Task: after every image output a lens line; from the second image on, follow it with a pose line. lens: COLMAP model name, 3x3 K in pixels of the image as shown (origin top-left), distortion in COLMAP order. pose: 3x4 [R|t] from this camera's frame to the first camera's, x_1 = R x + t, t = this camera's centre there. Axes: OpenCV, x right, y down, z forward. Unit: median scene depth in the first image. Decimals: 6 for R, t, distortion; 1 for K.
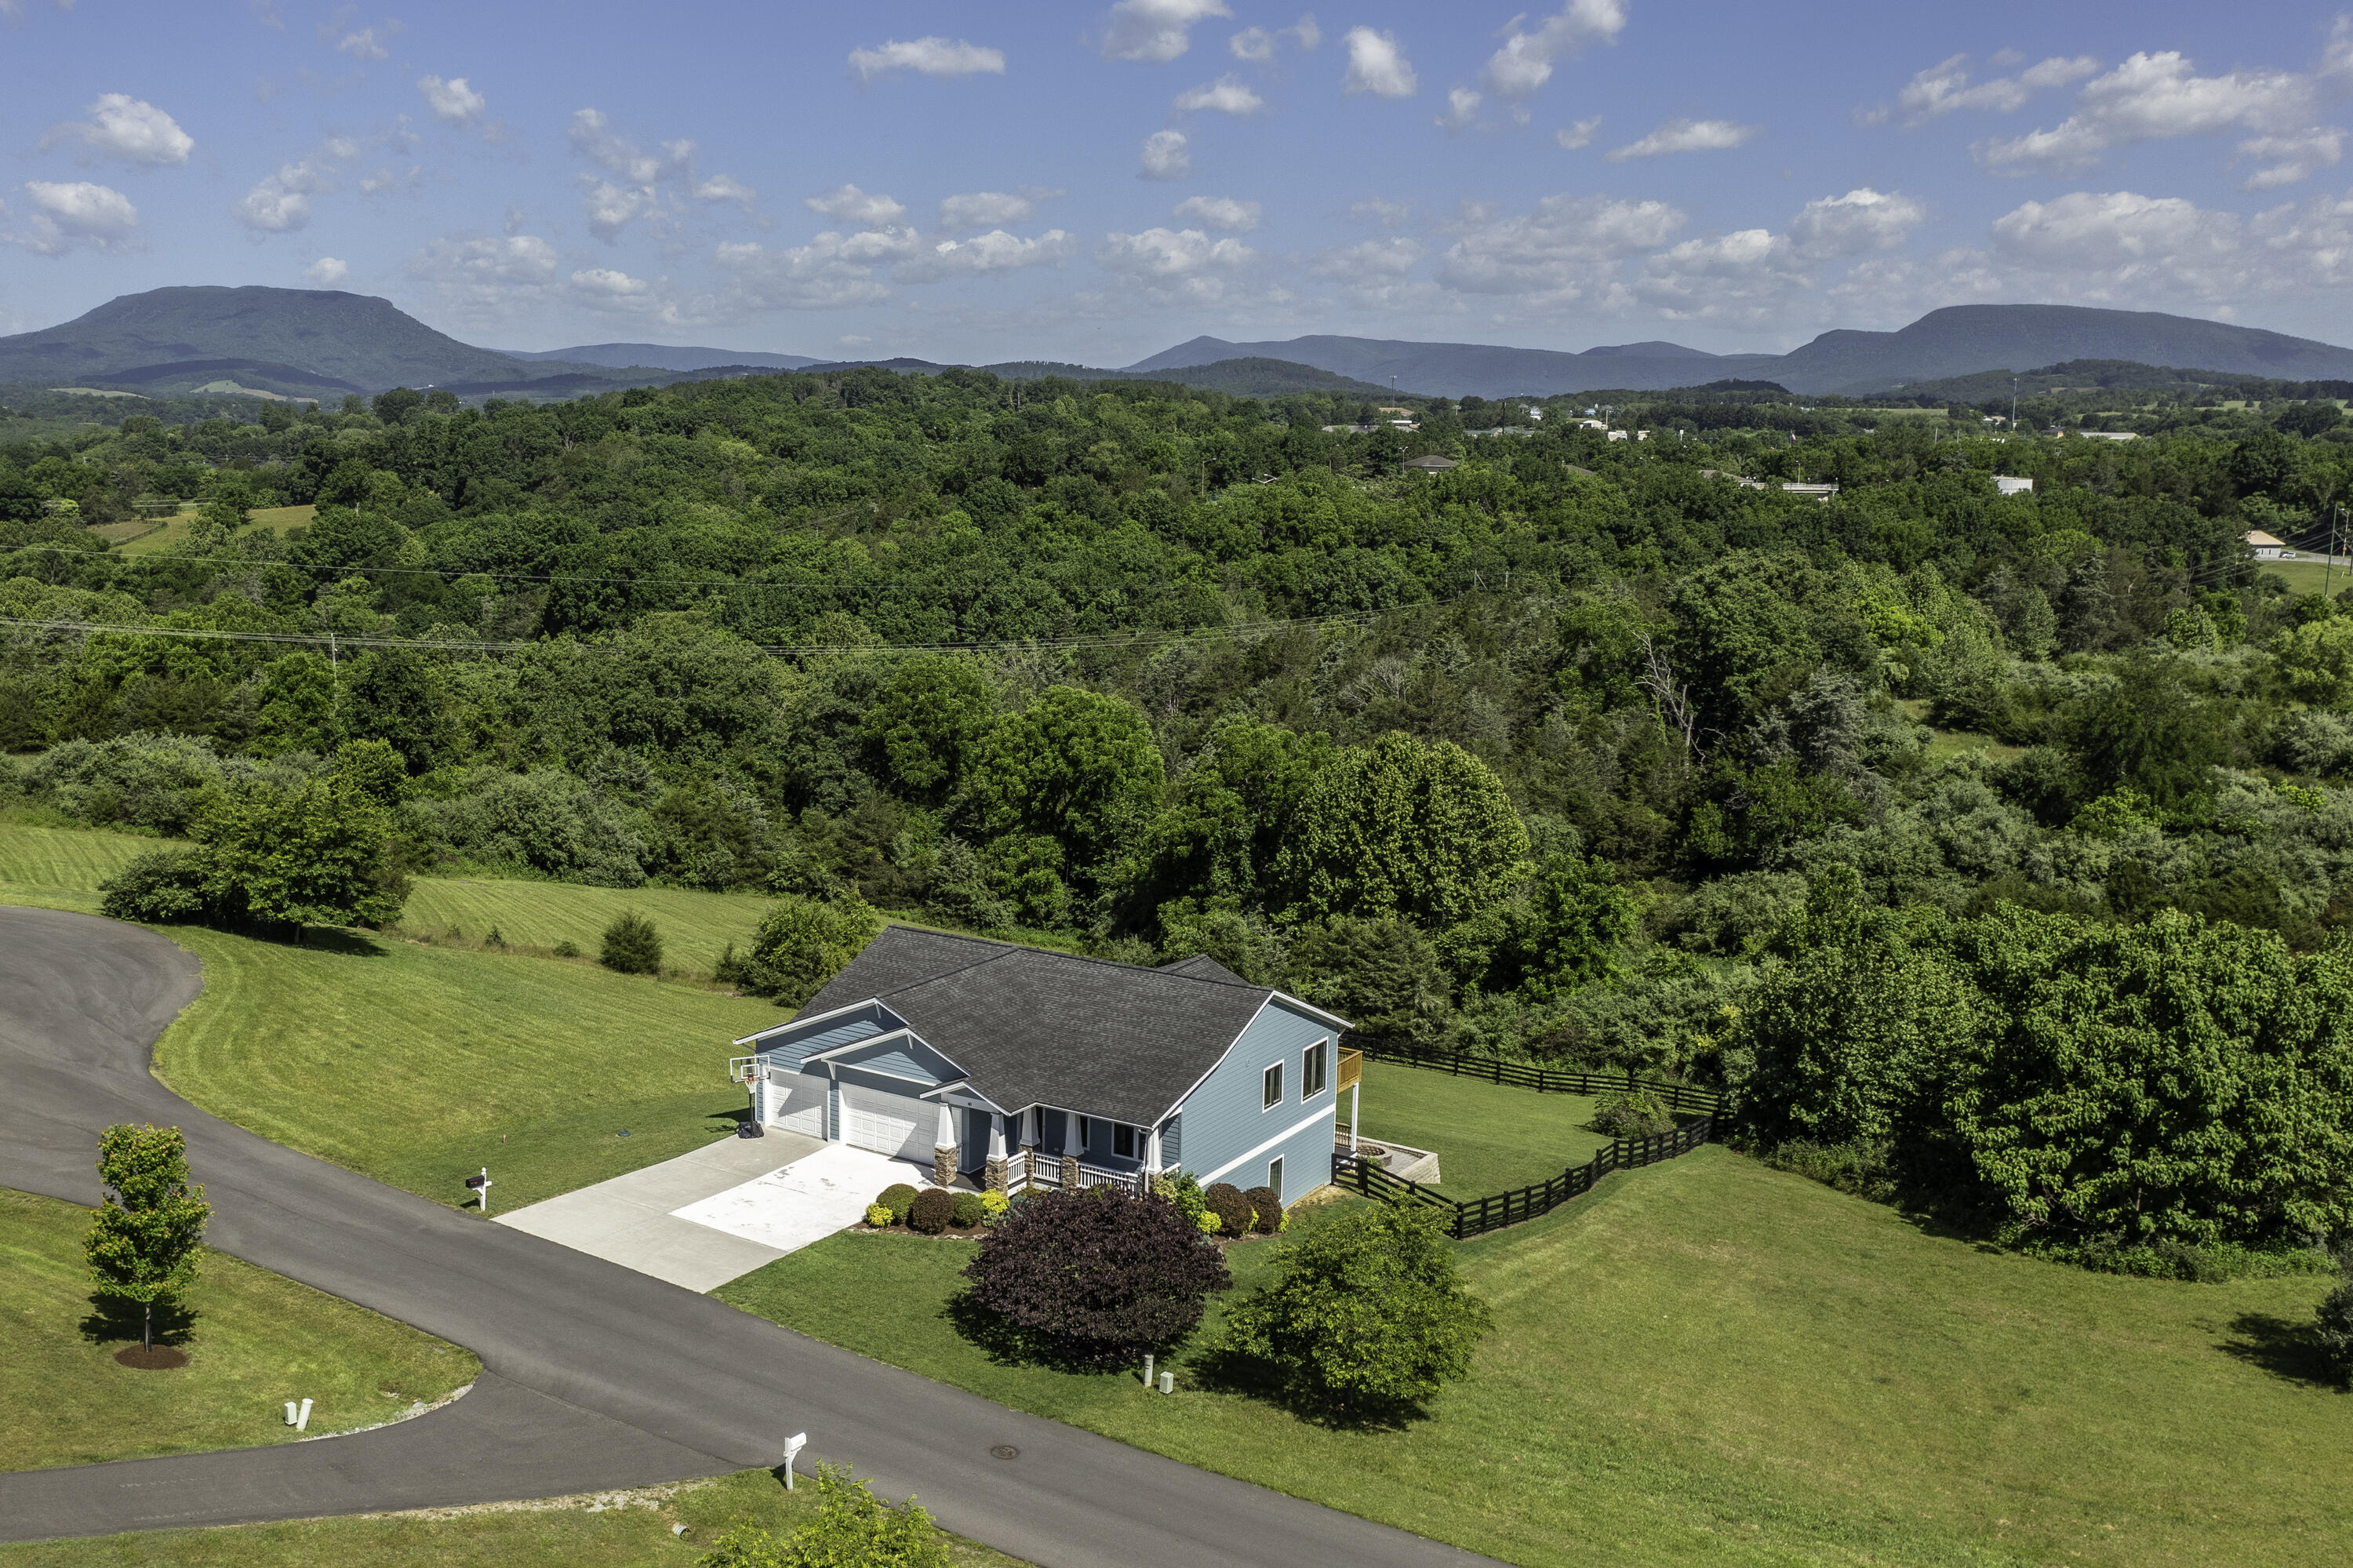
lens RADIAL K [[1885.3, 0, 1176.5], [0, 1885.3, 784.0], [0, 0, 1]] dist [-0.007374, 0.001438]
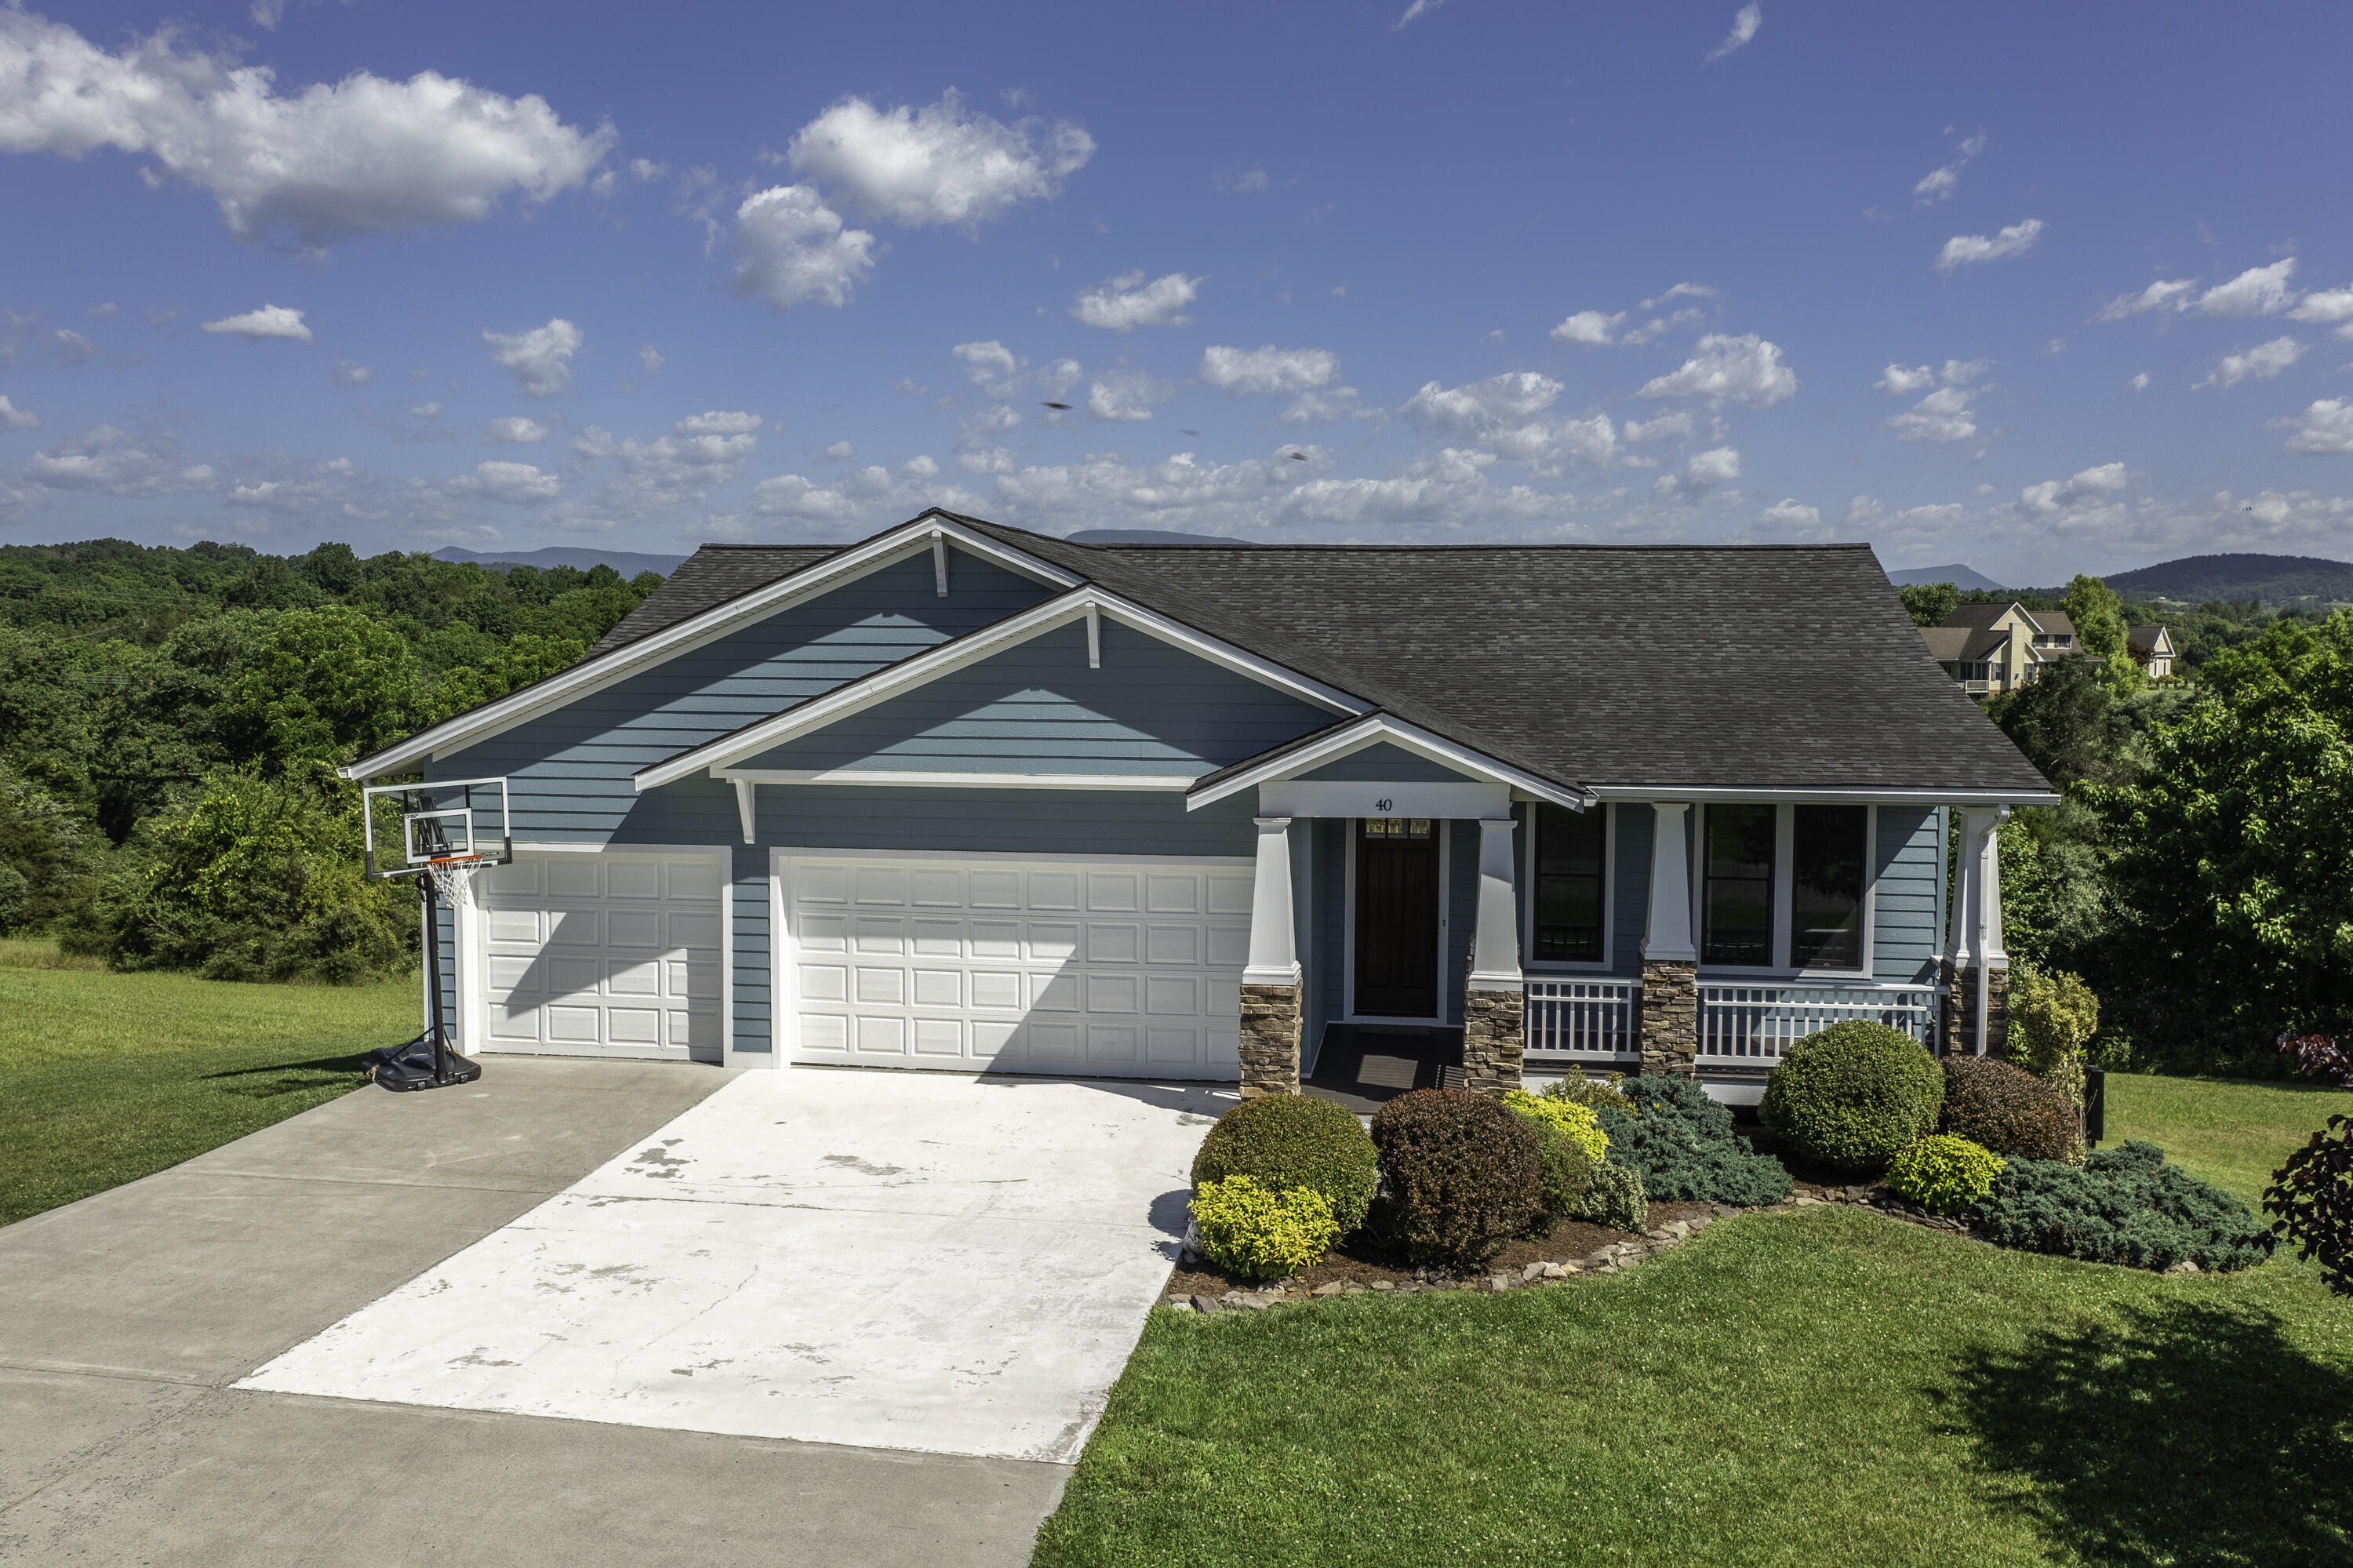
lens RADIAL K [[1716.7, 0, 1176.5], [0, 1716.7, 784.0], [0, 0, 1]] dist [0.002698, 0.002826]
pose [[0.924445, -0.049033, 0.378150, -0.216643], [0.074567, 0.995798, -0.053170, 0.163419], [-0.373954, 0.077350, 0.924216, 0.708487]]
